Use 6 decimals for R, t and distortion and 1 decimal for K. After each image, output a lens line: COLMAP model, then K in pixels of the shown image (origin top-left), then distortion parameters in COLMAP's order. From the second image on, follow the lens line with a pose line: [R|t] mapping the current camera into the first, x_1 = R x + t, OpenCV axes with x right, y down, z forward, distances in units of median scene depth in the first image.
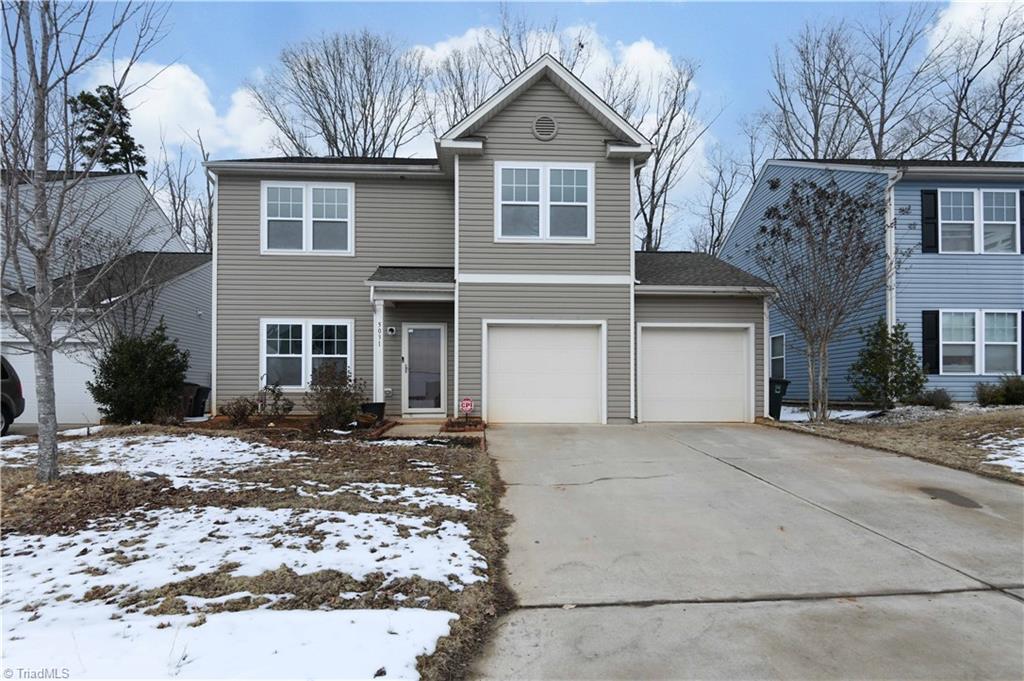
lens RADIAL K [[475.7, 0, 491.8], [0, 475.7, 387.5], [0, 0, 1]] dist [0.025107, -0.022613]
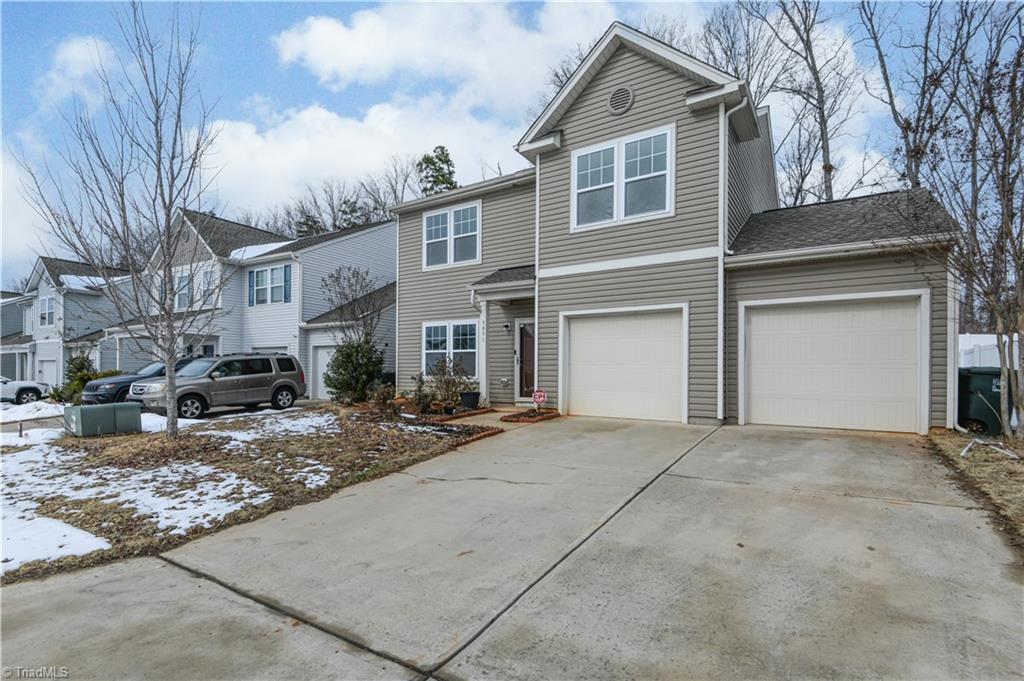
lens RADIAL K [[463.7, 0, 510.5], [0, 463.7, 373.5], [0, 0, 1]] dist [0.030217, -0.021174]
pose [[0.830190, 0.002178, -0.557476, 0.442691], [0.000654, 0.999988, 0.004880, -0.017517], [0.557480, -0.004416, 0.830179, 0.124475]]
